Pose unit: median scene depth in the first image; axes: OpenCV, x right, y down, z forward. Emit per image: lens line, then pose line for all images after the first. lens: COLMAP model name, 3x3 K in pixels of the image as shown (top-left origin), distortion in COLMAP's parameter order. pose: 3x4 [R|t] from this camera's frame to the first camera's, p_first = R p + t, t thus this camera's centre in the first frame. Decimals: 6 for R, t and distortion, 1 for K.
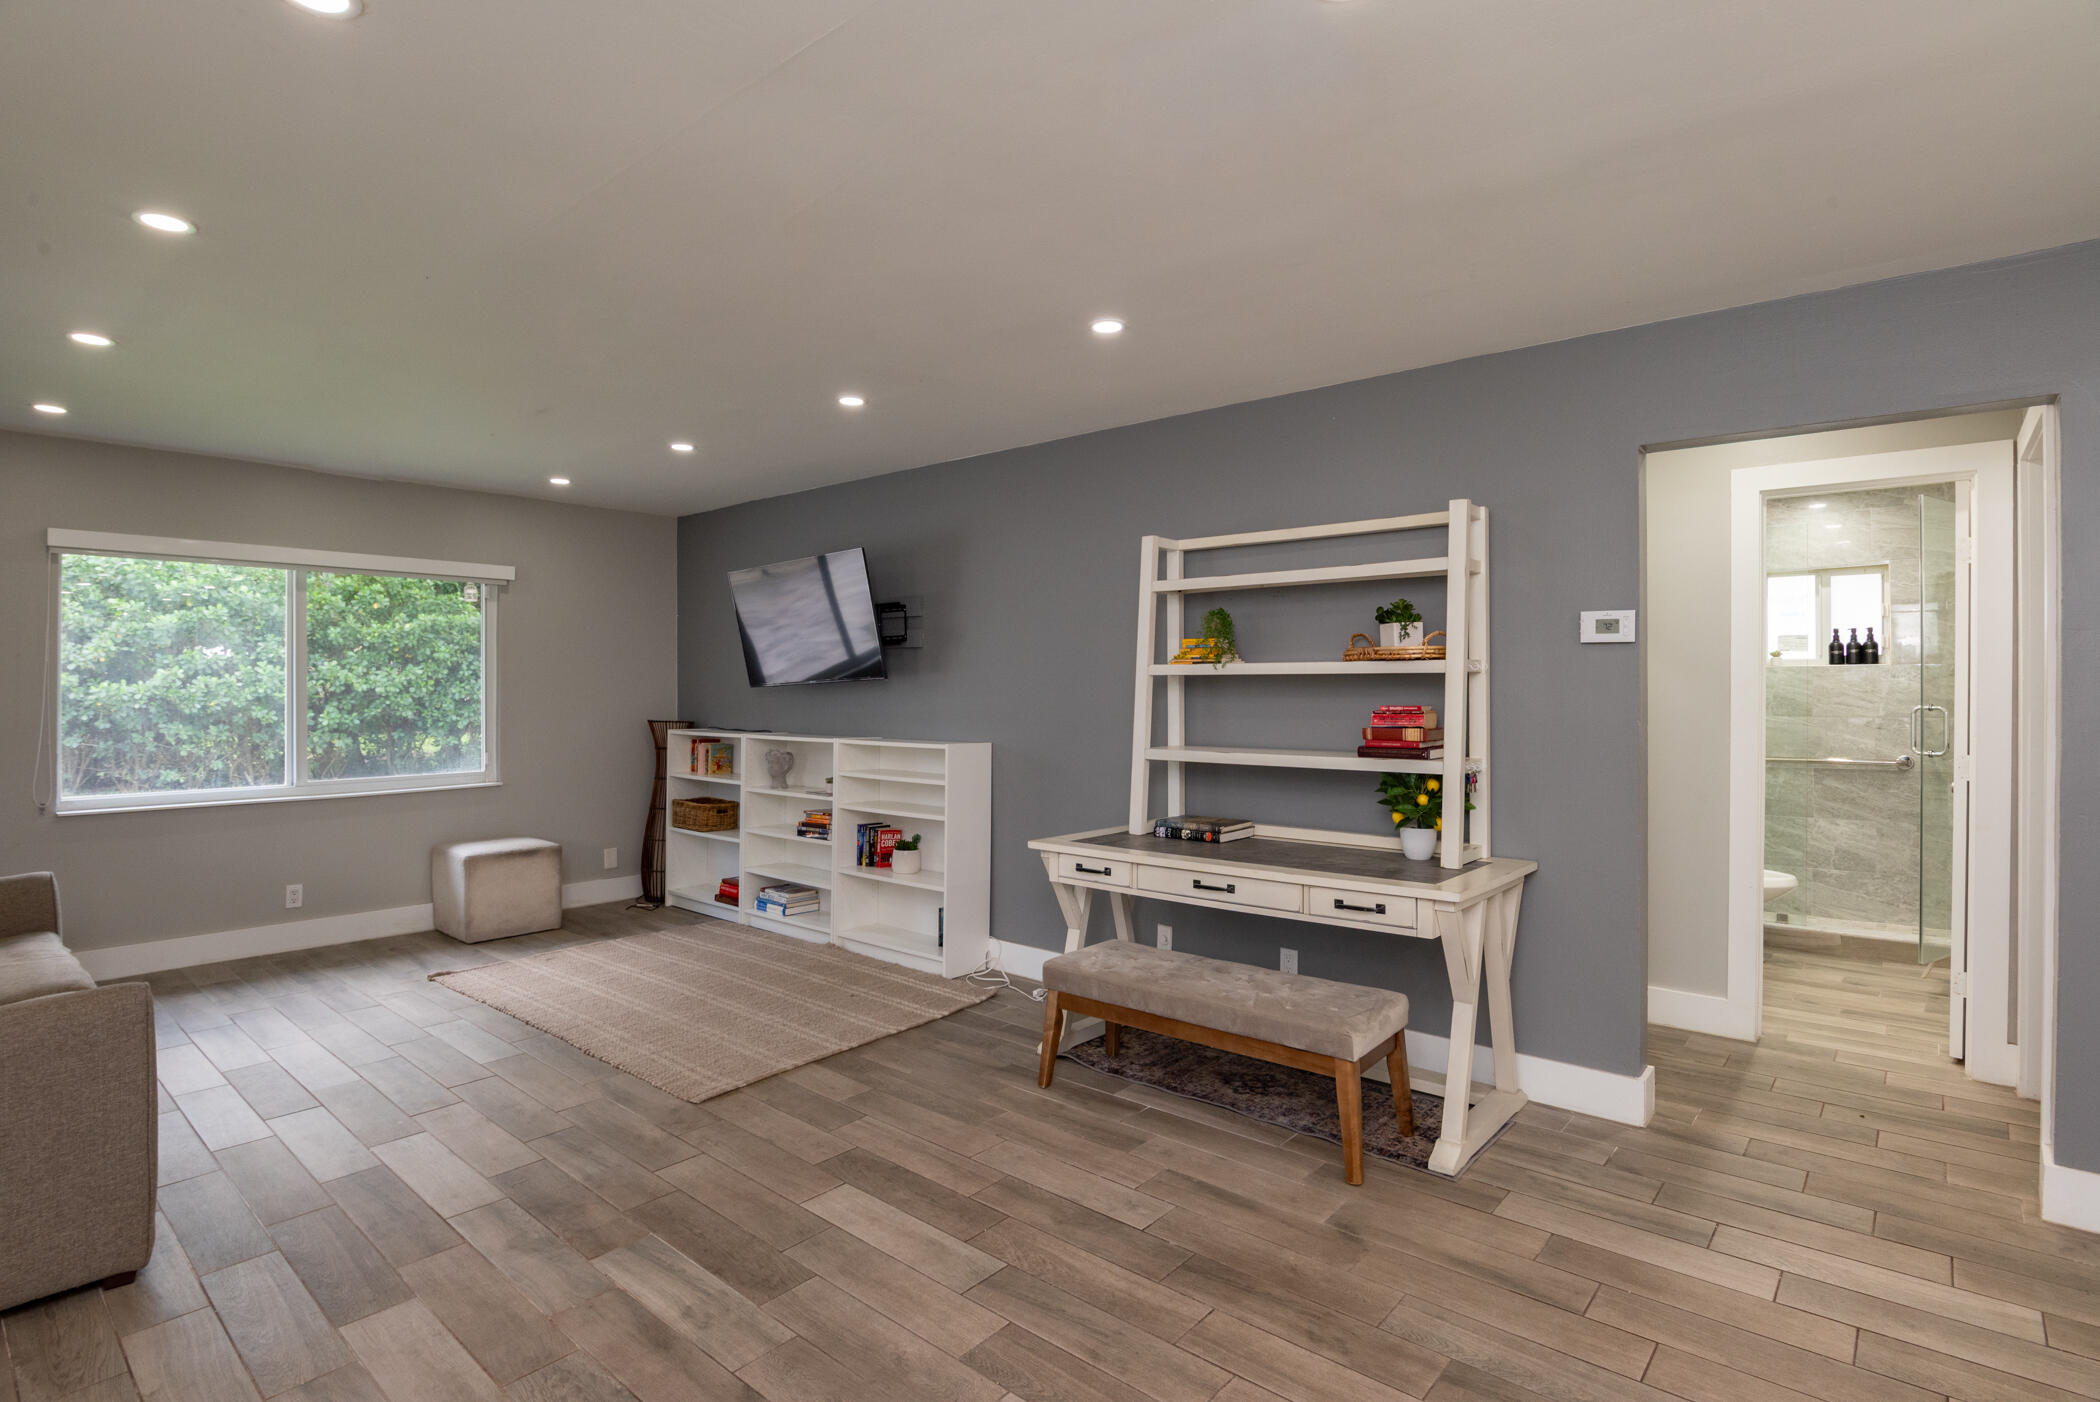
lens RADIAL K [[1020.9, 0, 1055.0], [0, 1020.9, 688.7], [0, 0, 1]] dist [-0.018055, -0.000671]
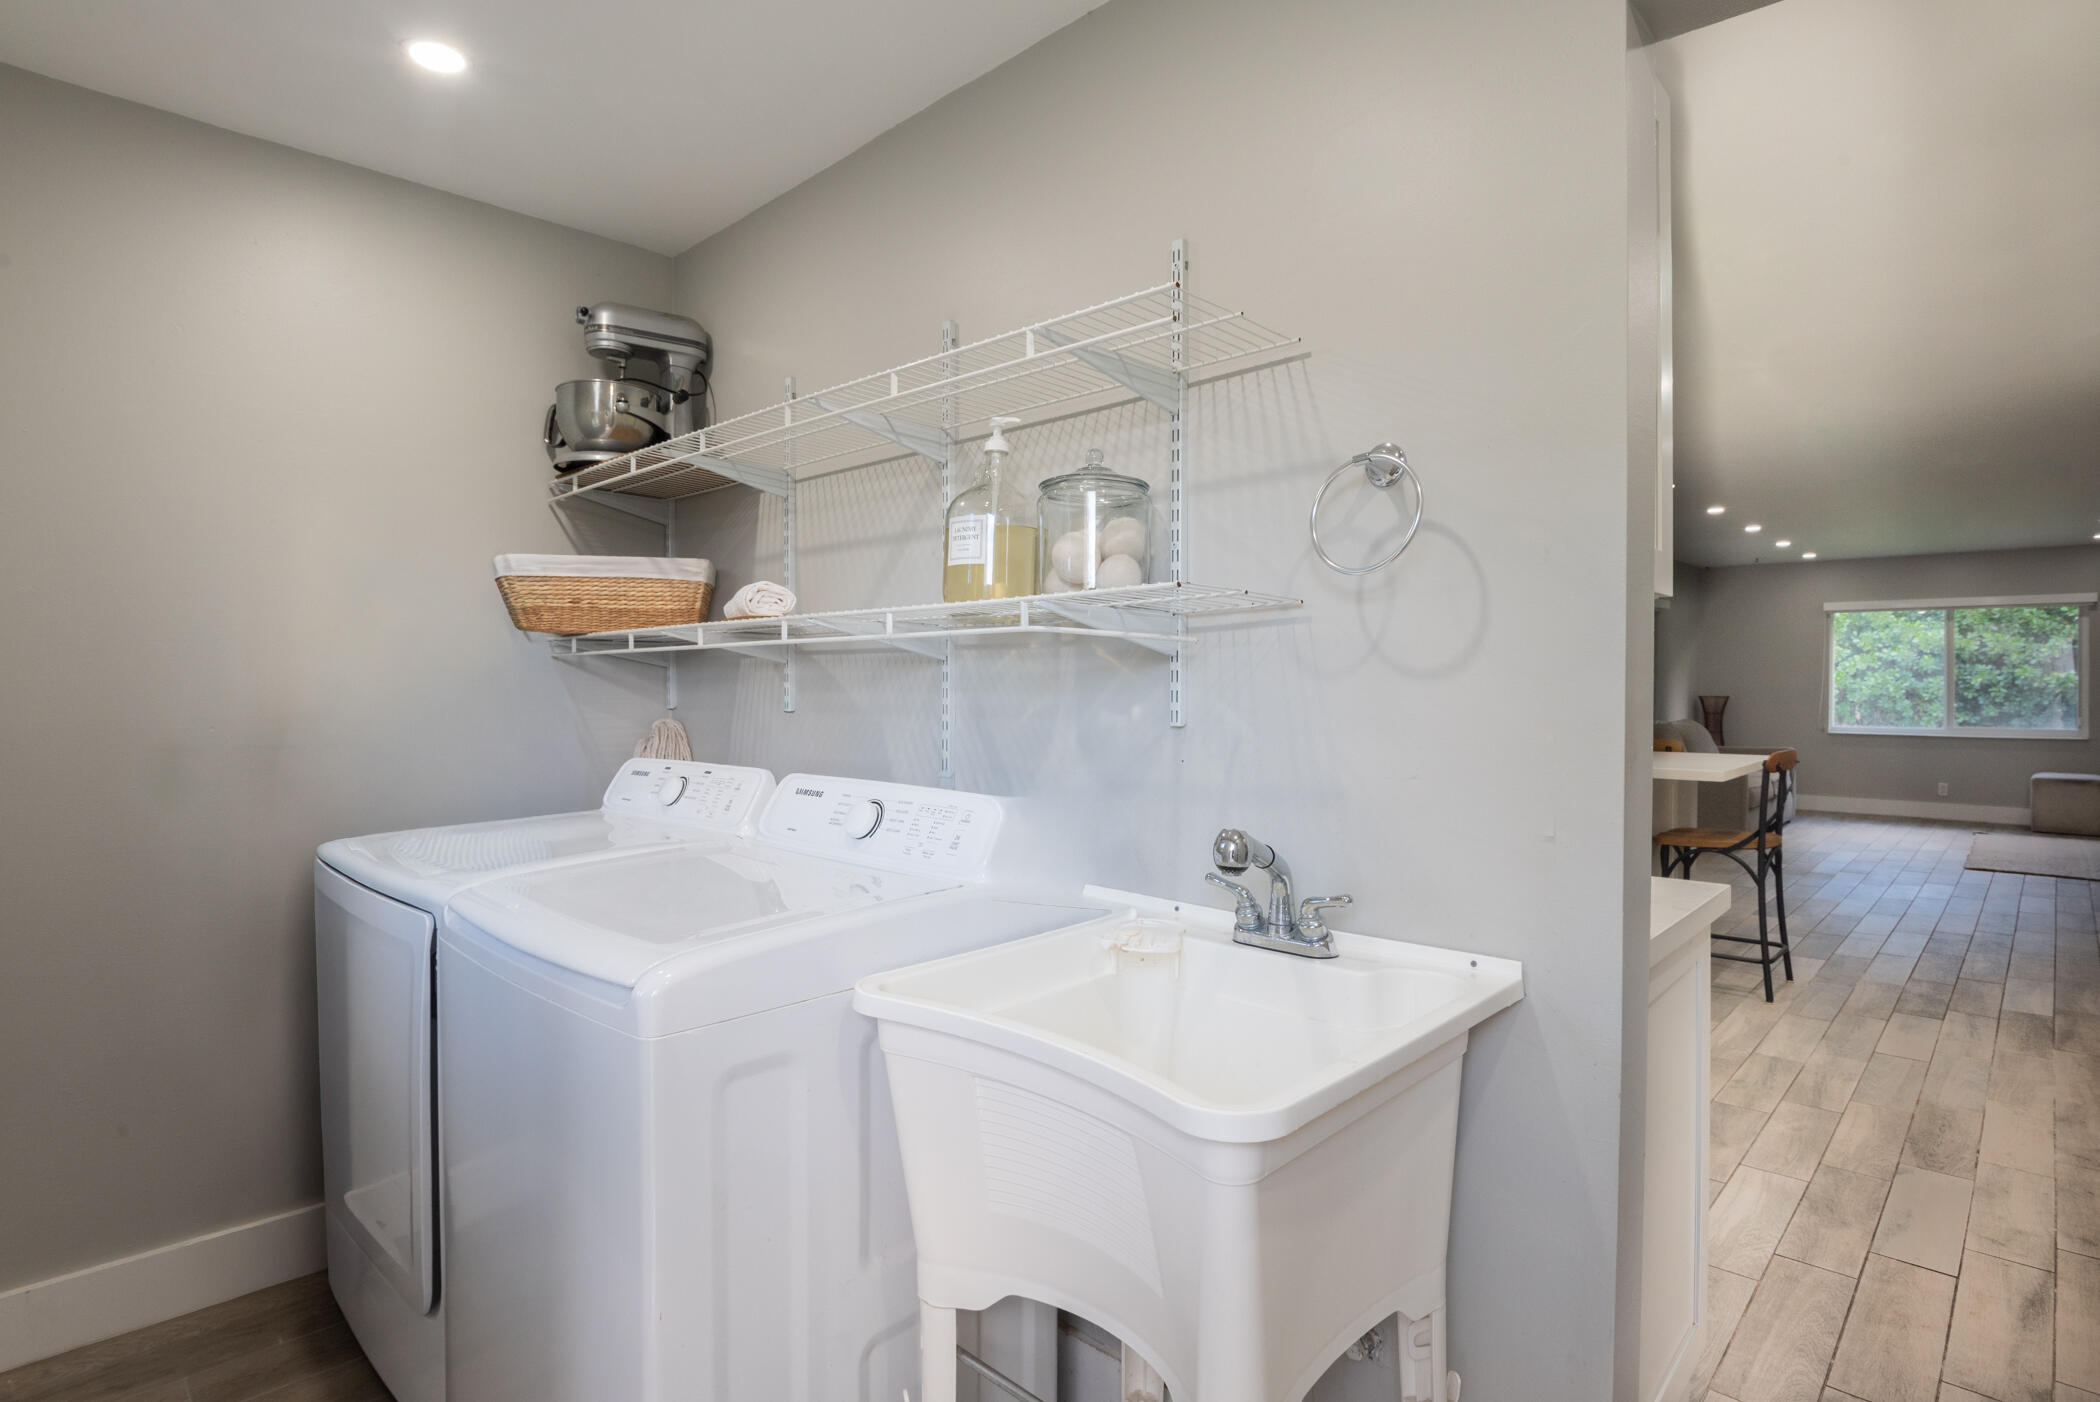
lens RADIAL K [[1077.3, 0, 1053.3], [0, 1077.3, 673.4], [0, 0, 1]] dist [-0.024693, 0.000378]
pose [[-0.058445, -0.006729, -0.998268, 1.552049], [-0.002336, 0.999975, -0.006604, 0.016462], [0.998288, 0.001946, -0.058459, -0.610690]]
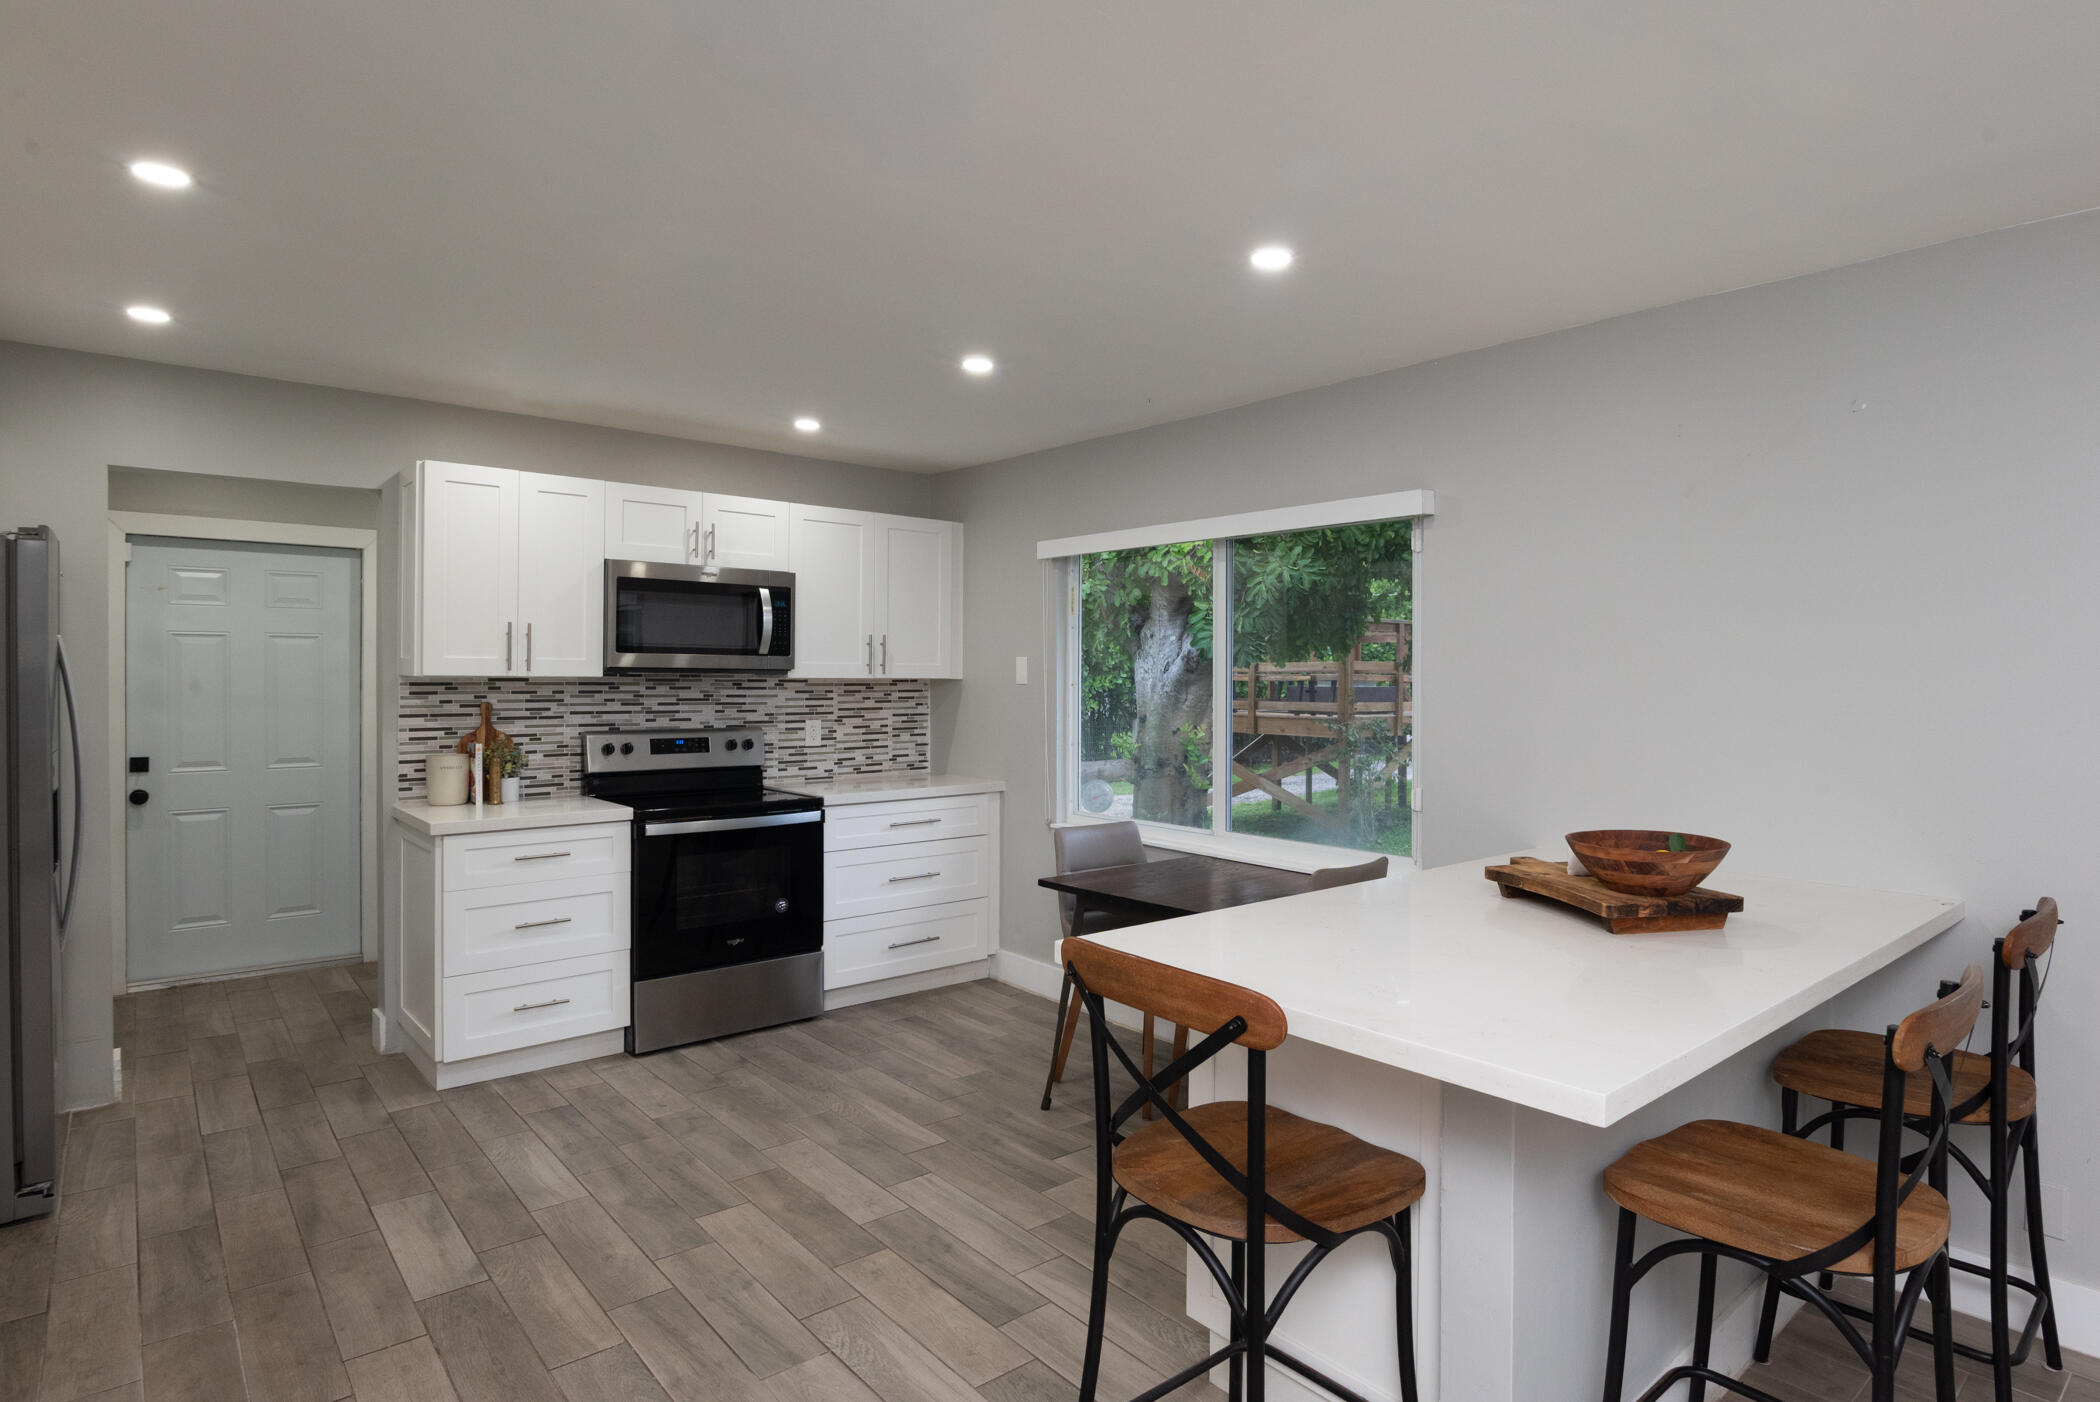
lens RADIAL K [[1127.9, 0, 1137.0], [0, 1127.9, 676.2], [0, 0, 1]] dist [-0.023721, -0.000227]
pose [[-0.991779, -0.005946, 0.127827, 0.395074], [-0.005033, 0.999959, 0.007470, -0.022793], [-0.127866, 0.006765, -0.991768, 0.471272]]
